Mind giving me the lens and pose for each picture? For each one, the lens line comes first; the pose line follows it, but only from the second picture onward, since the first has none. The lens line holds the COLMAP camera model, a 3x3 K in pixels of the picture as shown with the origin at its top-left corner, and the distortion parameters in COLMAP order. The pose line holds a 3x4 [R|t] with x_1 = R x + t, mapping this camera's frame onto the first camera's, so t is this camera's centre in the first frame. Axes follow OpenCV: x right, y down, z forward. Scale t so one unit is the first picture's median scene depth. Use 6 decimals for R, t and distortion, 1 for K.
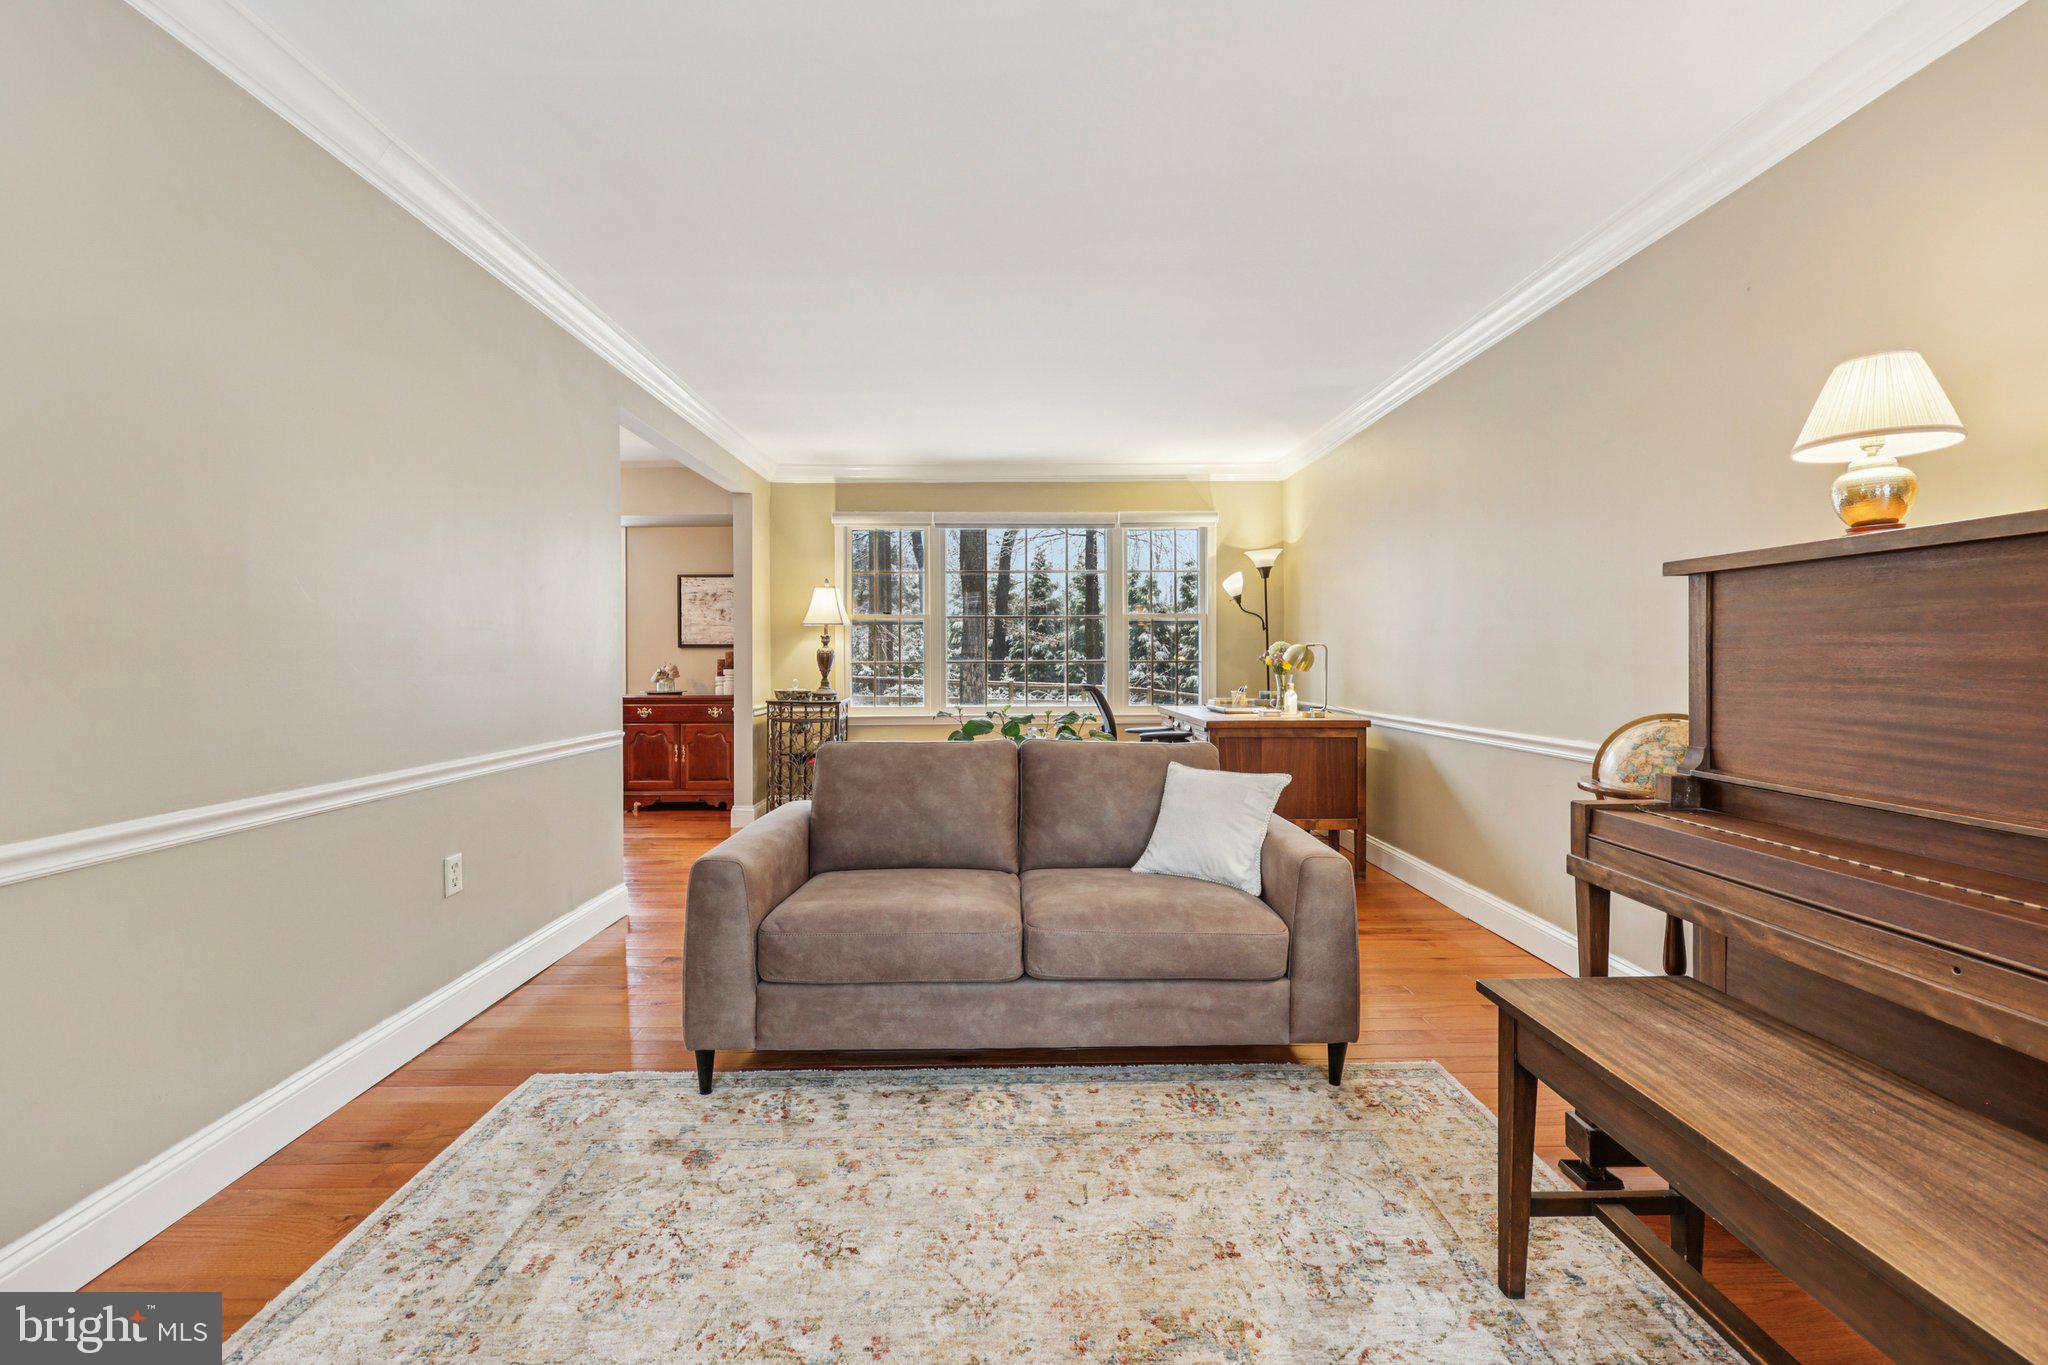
lens RADIAL K [[834.2, 0, 1027.0], [0, 834.2, 662.8], [0, 0, 1]] dist [0.000831, -0.000361]
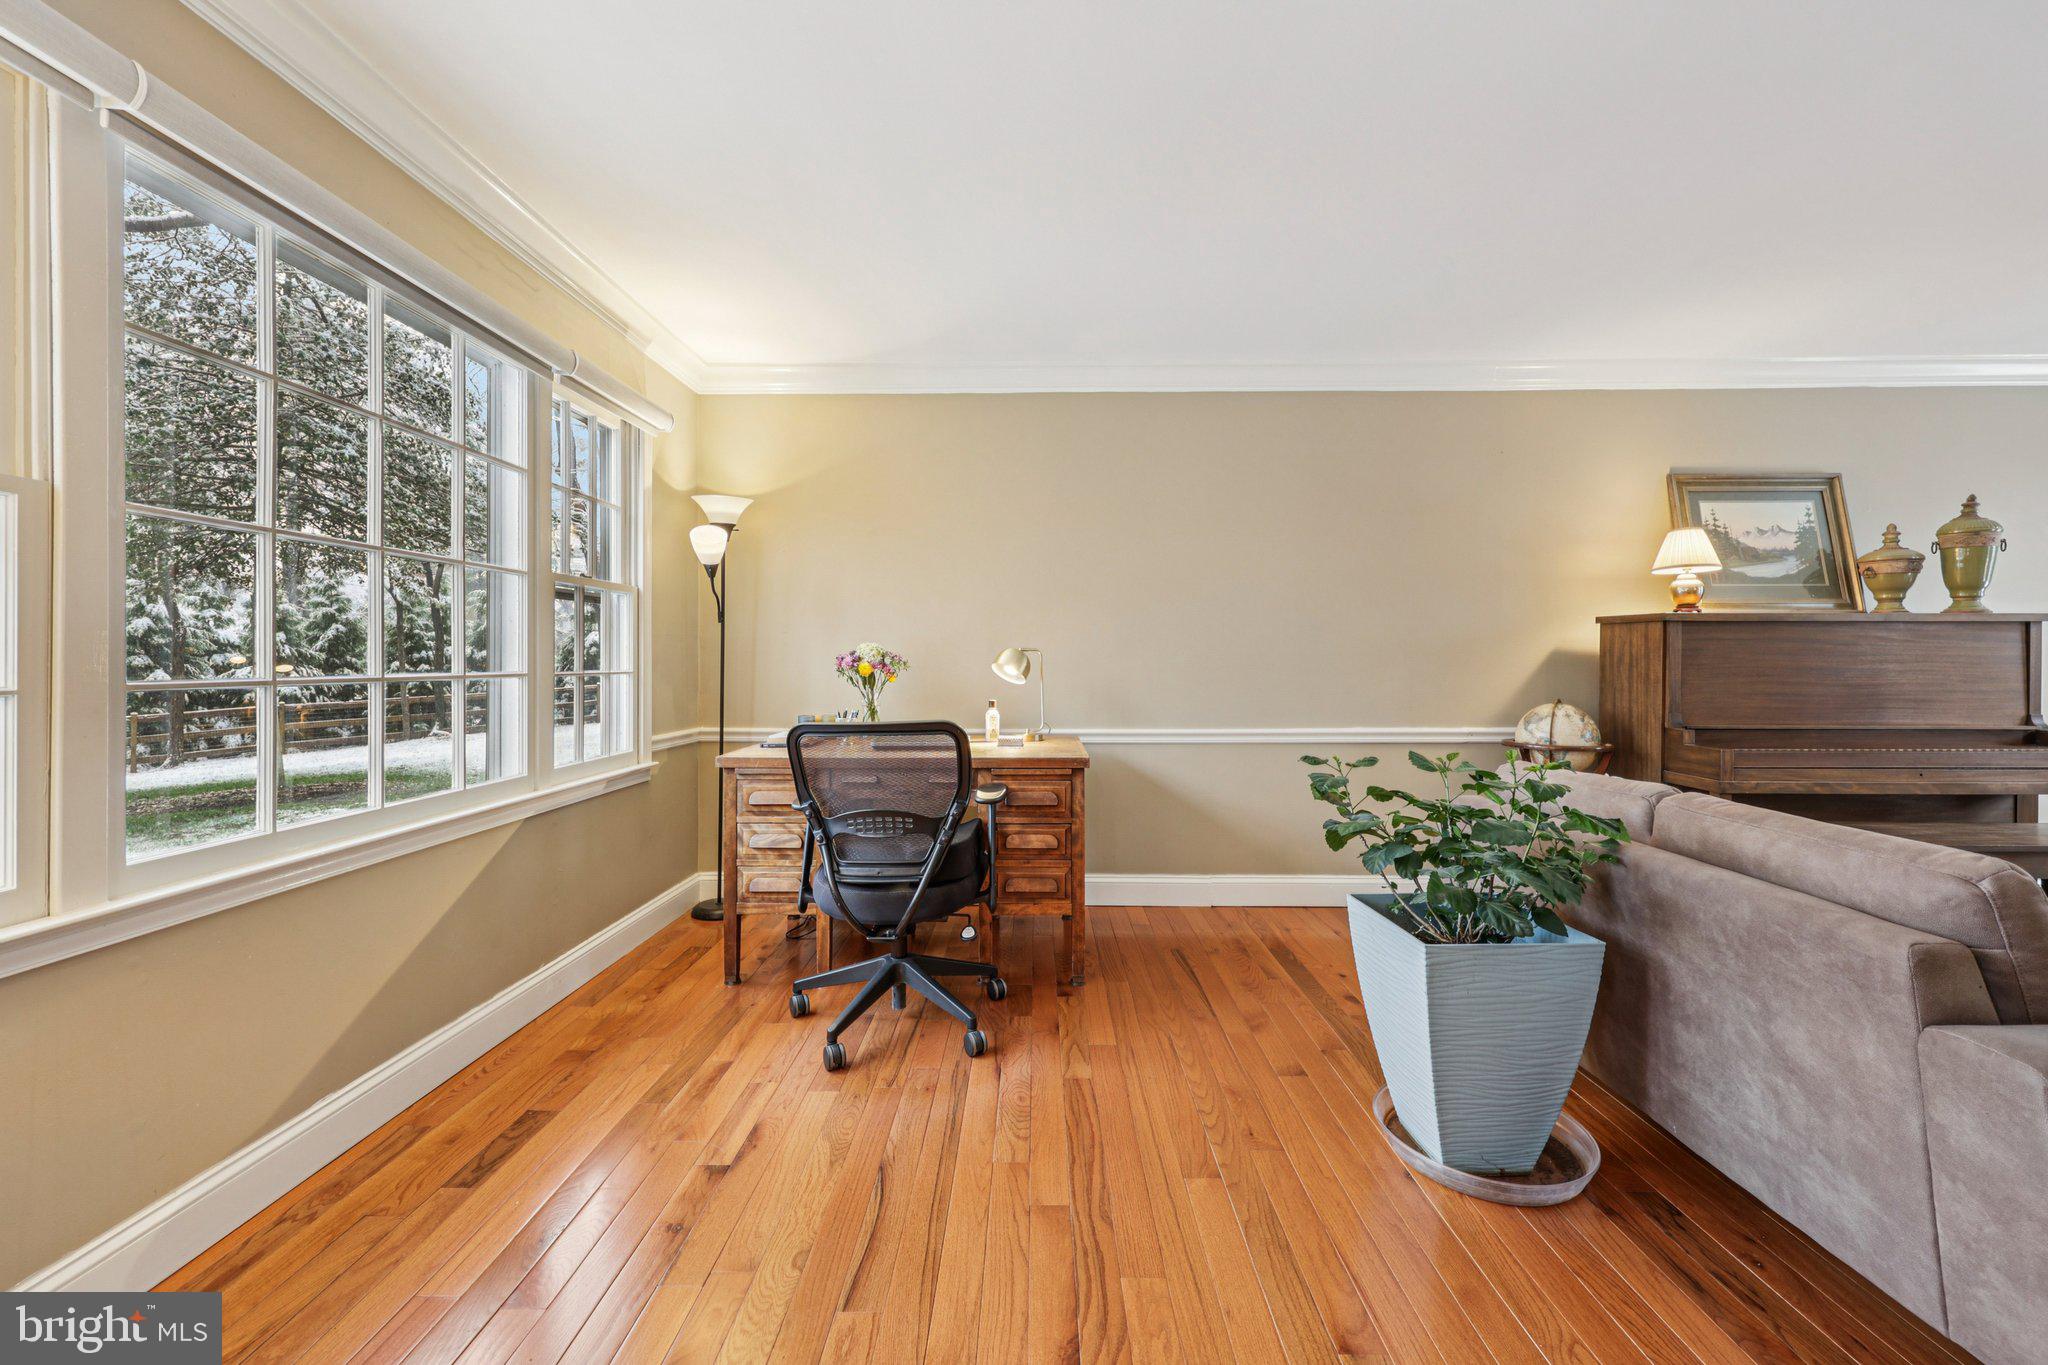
lens RADIAL K [[834.2, 0, 1025.2], [0, 834.2, 673.5], [0, 0, 1]] dist [0.000831, -0.000361]
pose [[0.024555, -0.010963, 0.999638, -0.913132], [0.006646, 0.999920, 0.010802, -0.015611], [-0.999676, 0.006378, 0.024626, 1.988407]]
